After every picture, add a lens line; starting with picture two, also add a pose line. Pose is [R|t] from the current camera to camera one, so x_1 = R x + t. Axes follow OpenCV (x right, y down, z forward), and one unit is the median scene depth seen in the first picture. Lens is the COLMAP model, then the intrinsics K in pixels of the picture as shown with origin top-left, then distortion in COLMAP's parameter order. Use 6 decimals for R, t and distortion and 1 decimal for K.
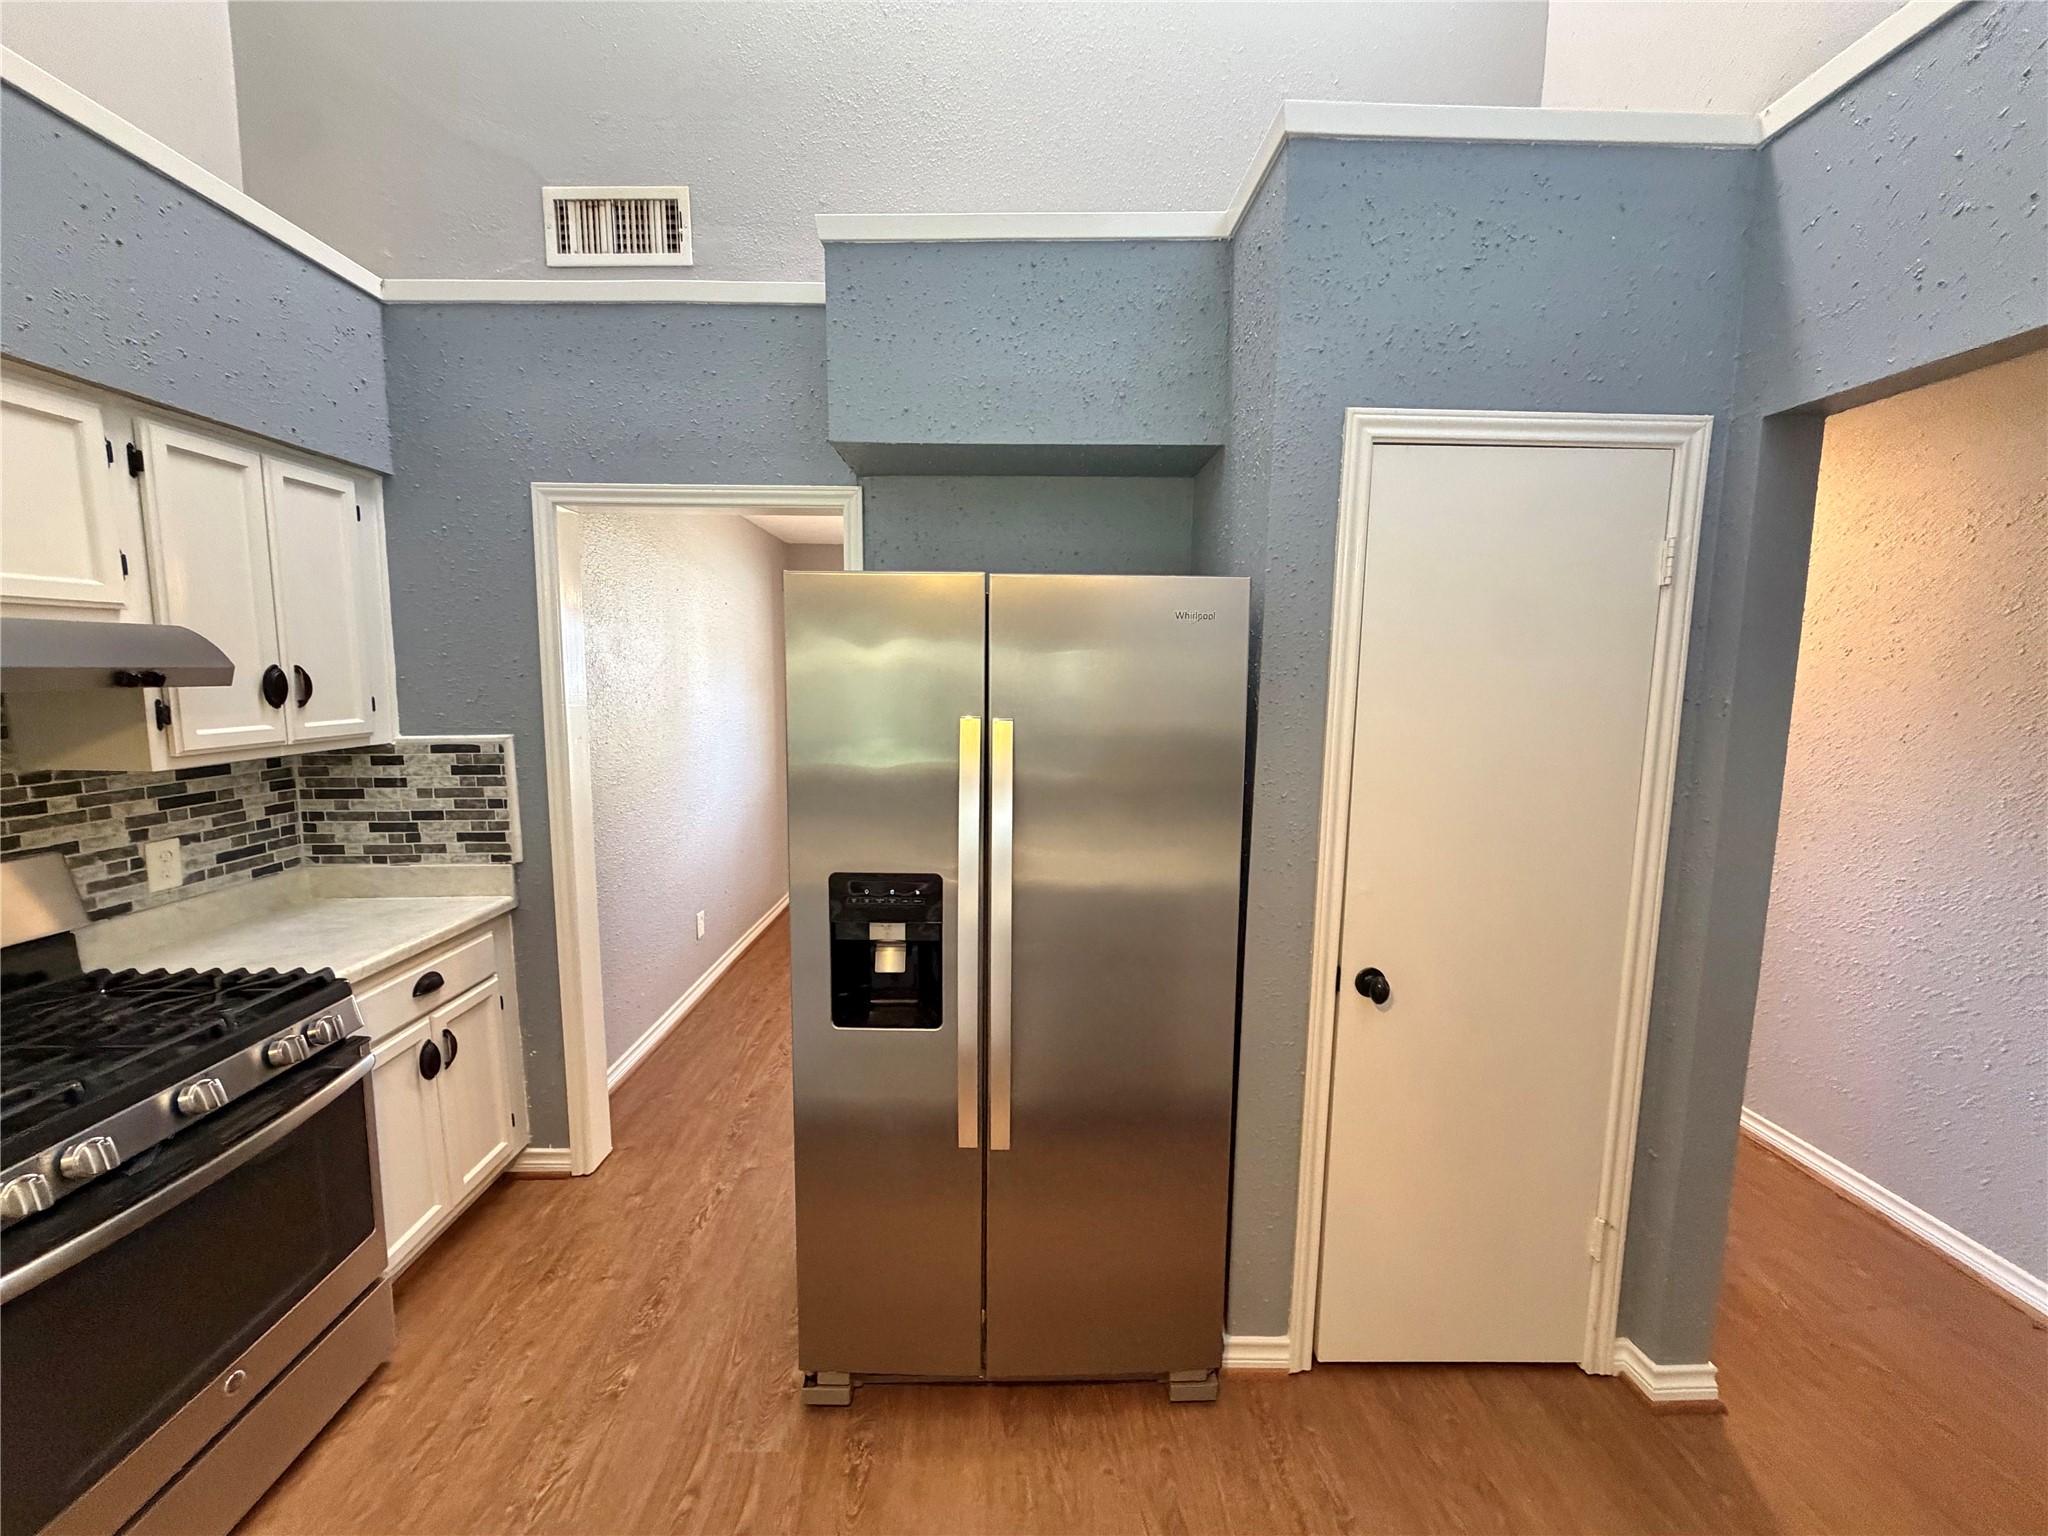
lens RADIAL K [[817.4, 0, 1017.5], [0, 817.4, 769.1], [0, 0, 1]] dist [0.000150, -0.000060]
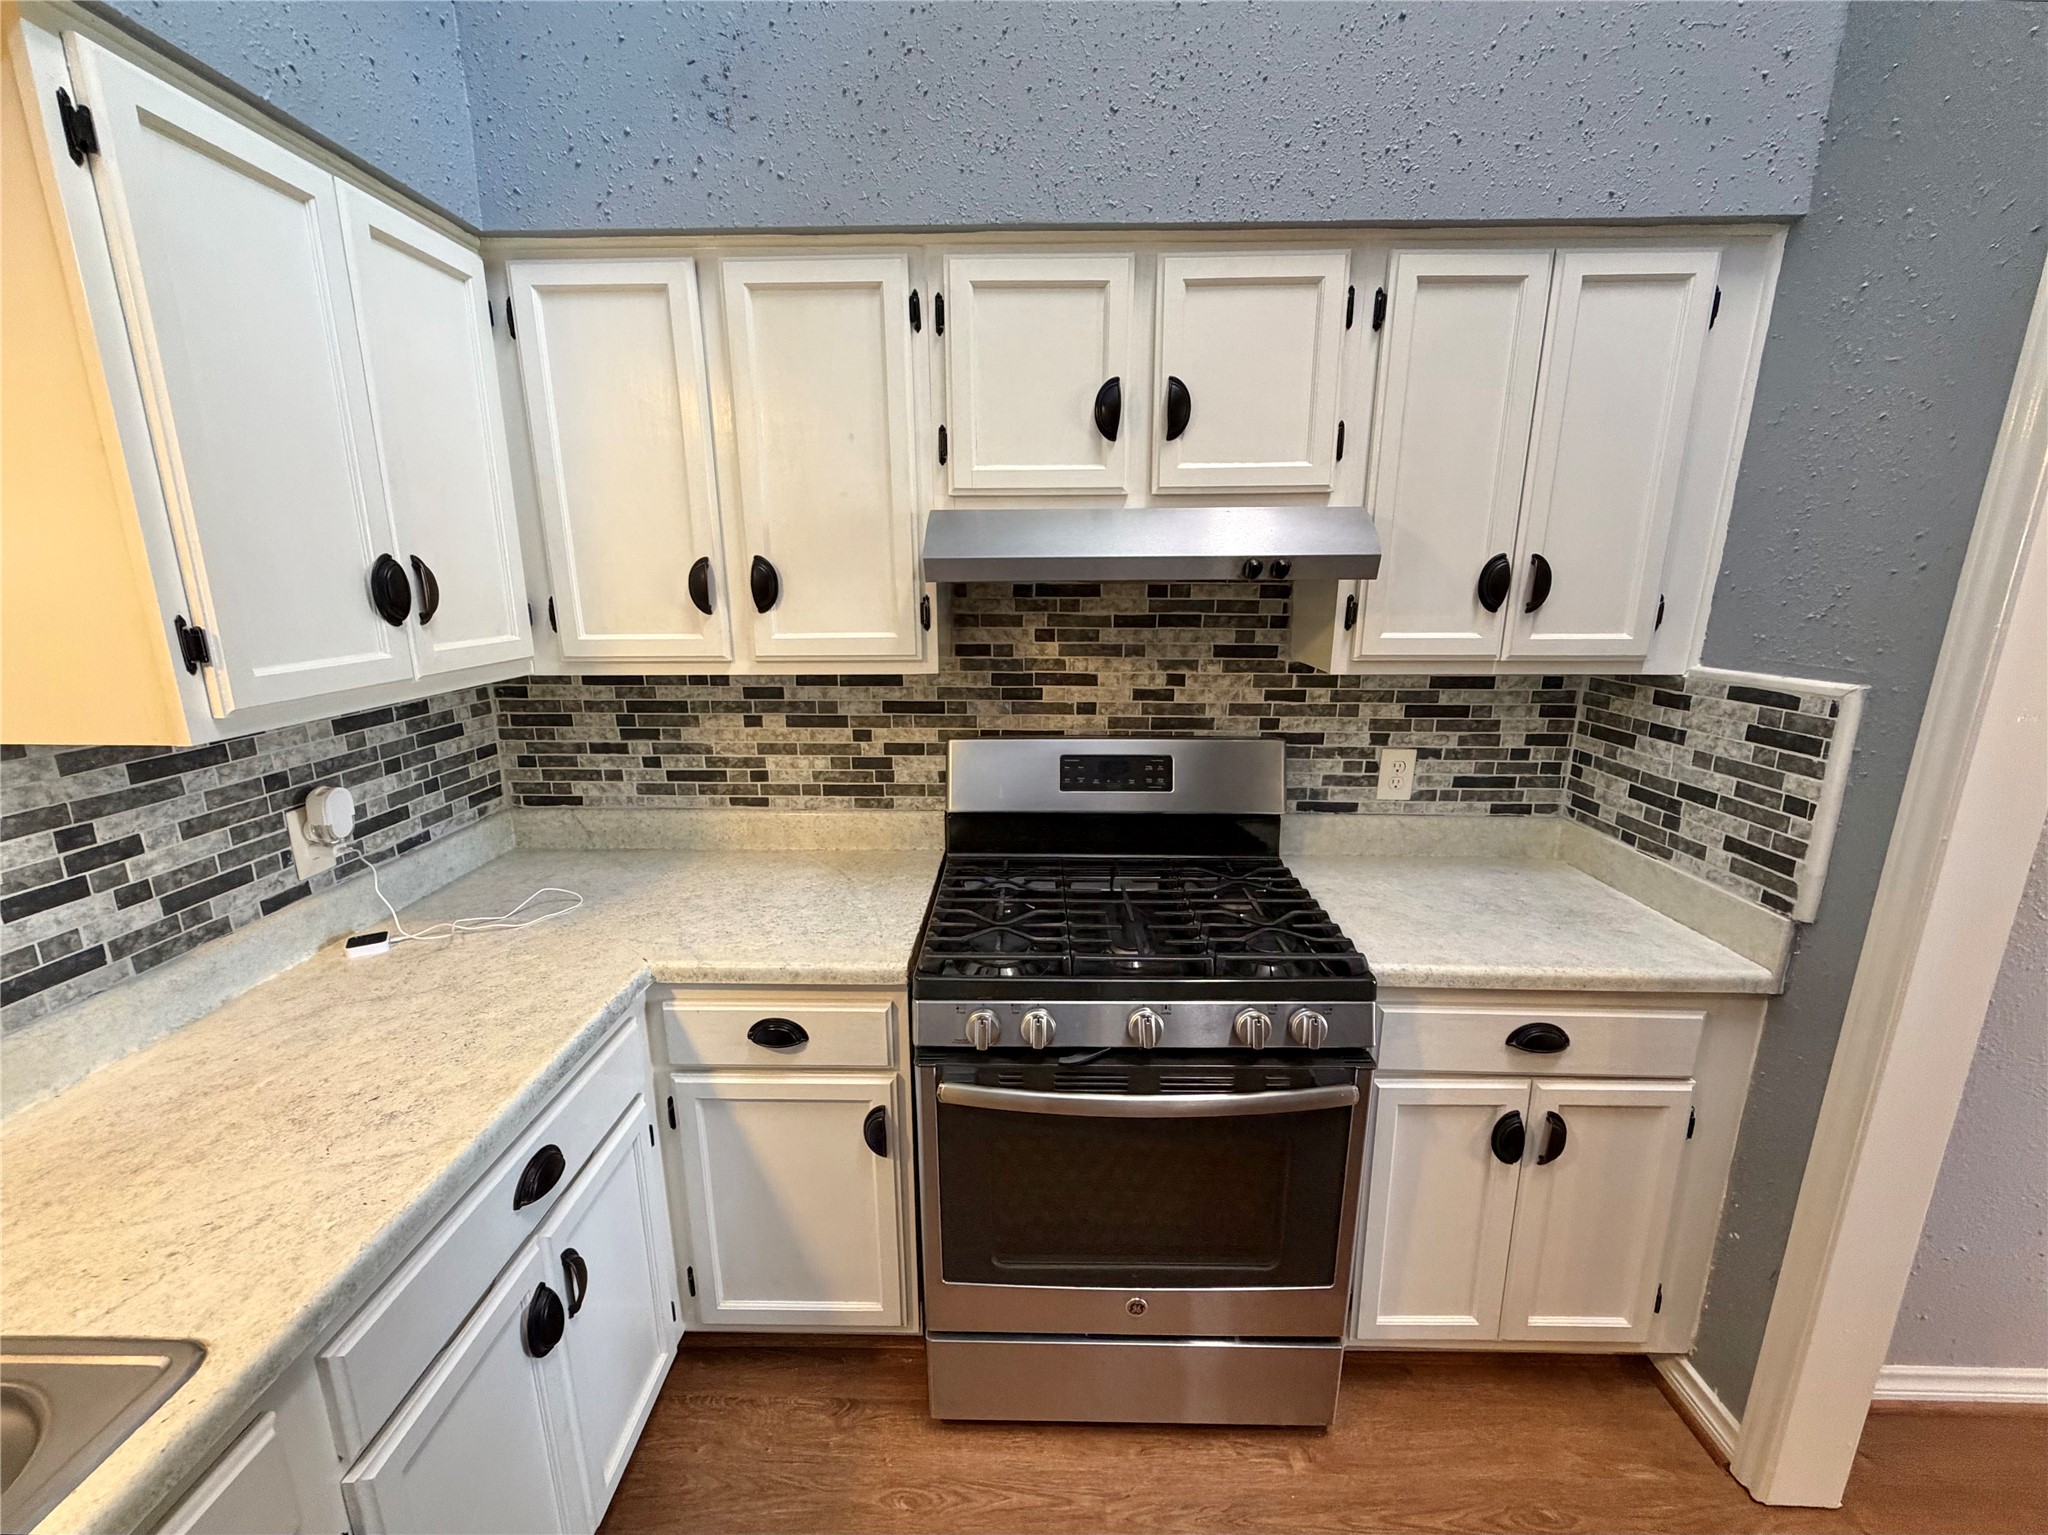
lens RADIAL K [[832.8, 0, 1017.6], [0, 832.8, 768.8], [0, 0, 1]] dist [0.000915, -0.000093]
pose [[-0.032111, 0.226217, -0.973548, -0.084431], [-0.120383, 0.966083, 0.228453, -0.049178], [0.992208, 0.124534, -0.003789, 0.498759]]
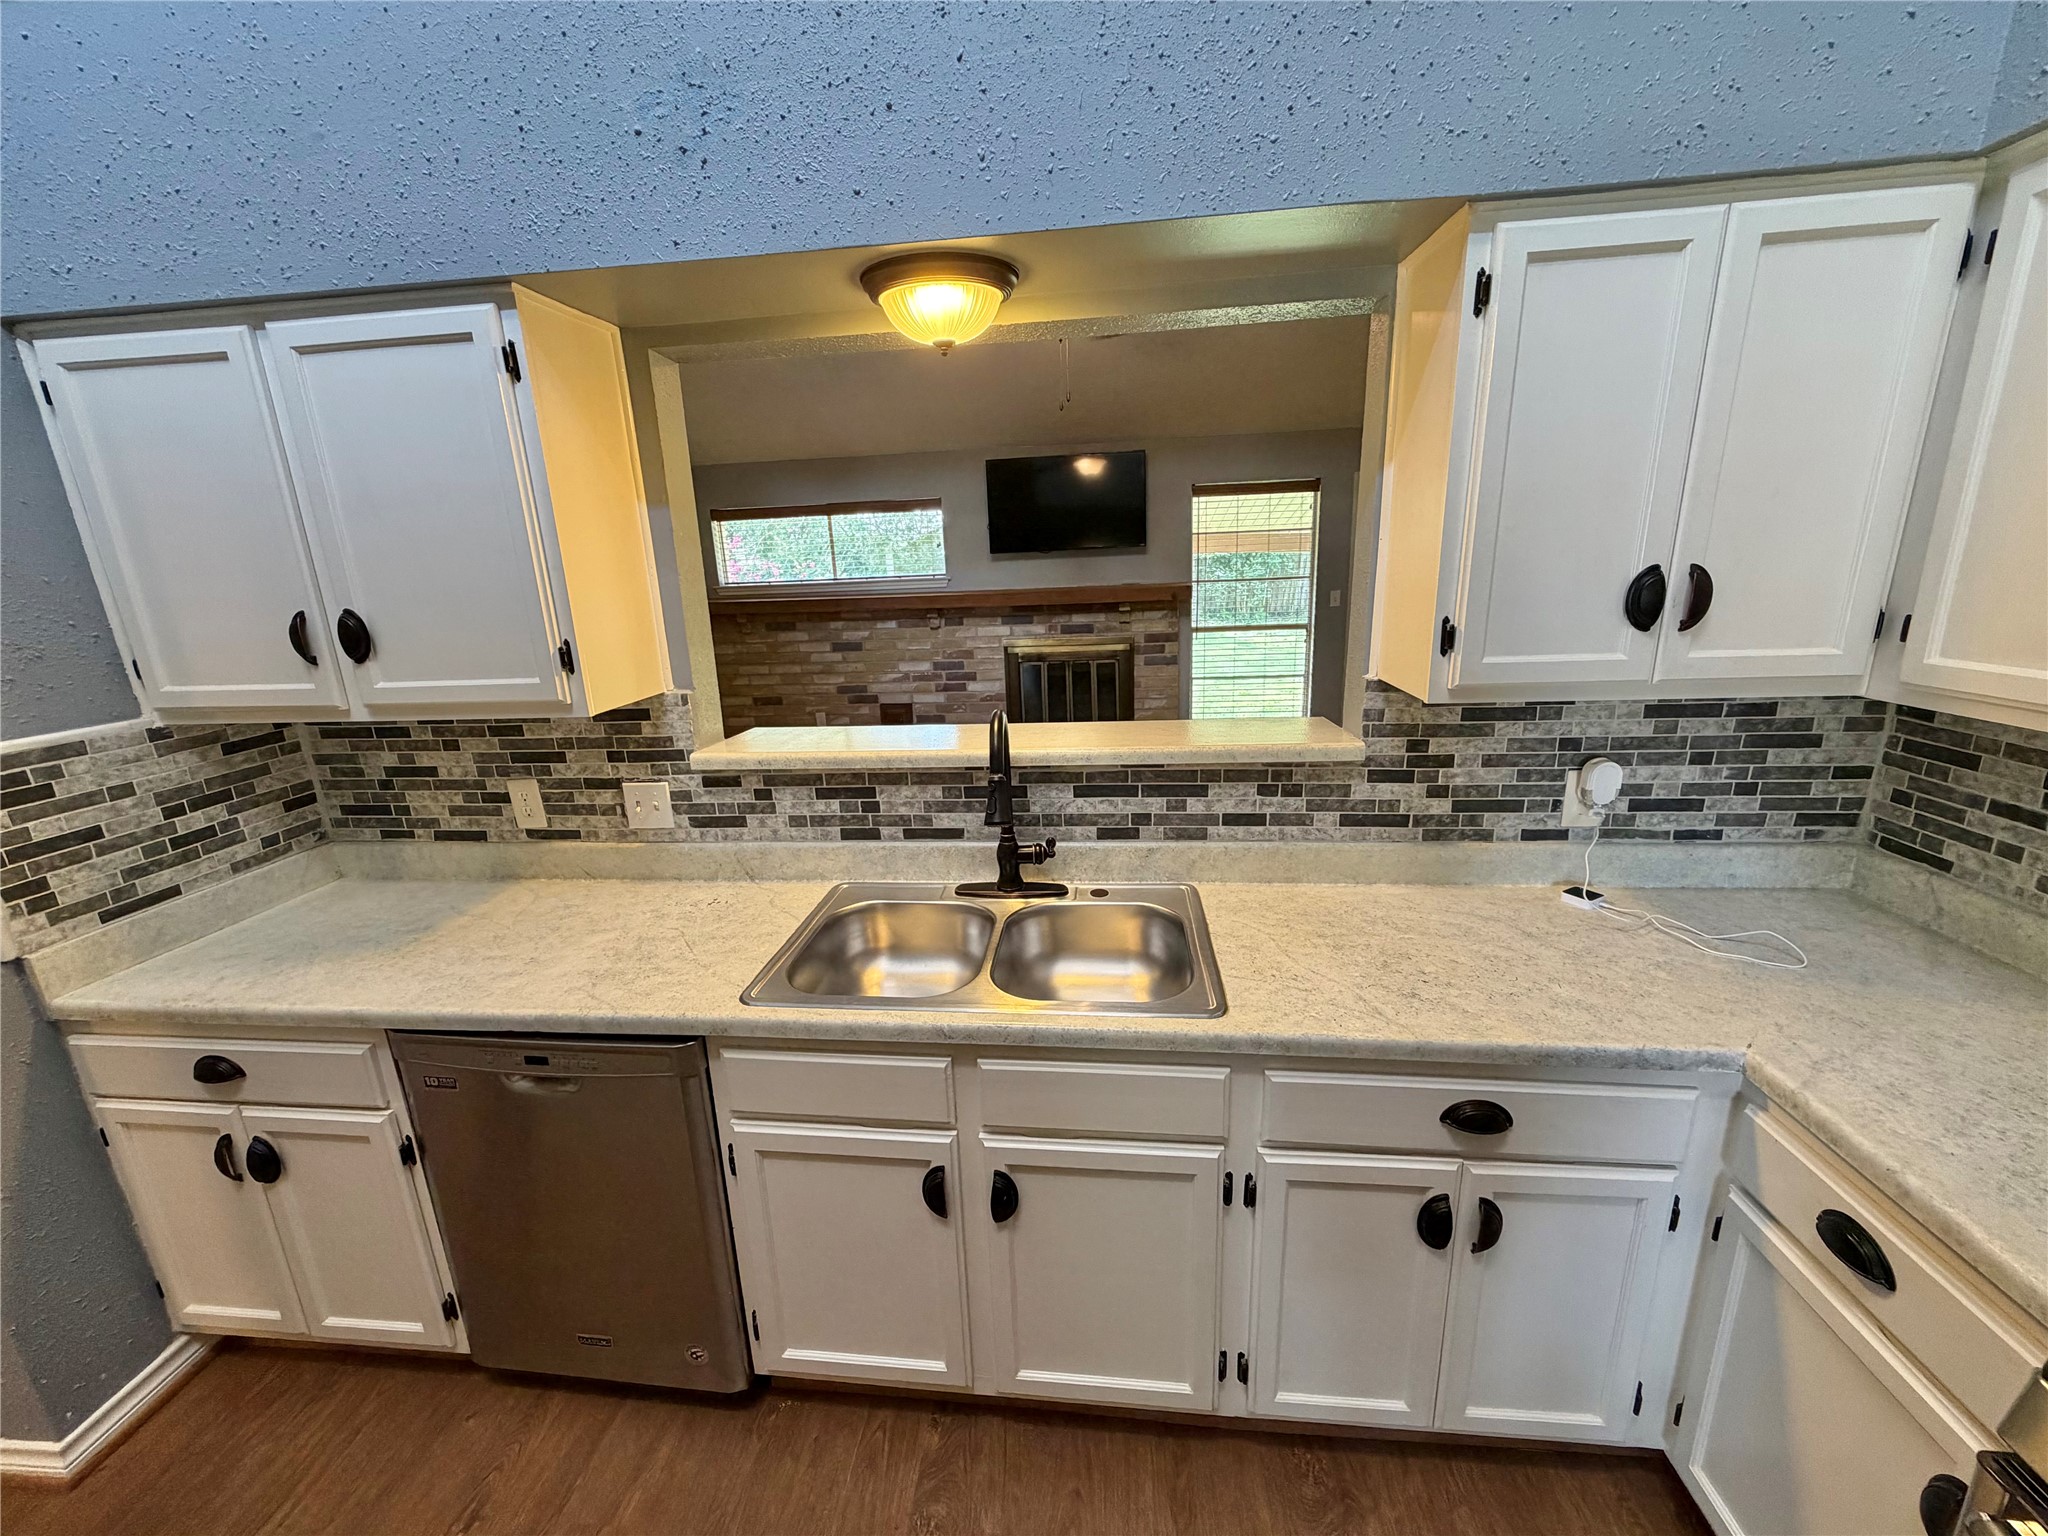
lens RADIAL K [[817.4, 0, 1017.5], [0, 817.4, 769.1], [0, 0, 1]] dist [0.000150, -0.000060]
pose [[-0.992316, -0.001262, 0.123720, -0.254360], [0.045068, 0.927564, 0.370936, -0.109495], [-0.115227, 0.373661, -0.920380, 0.700136]]
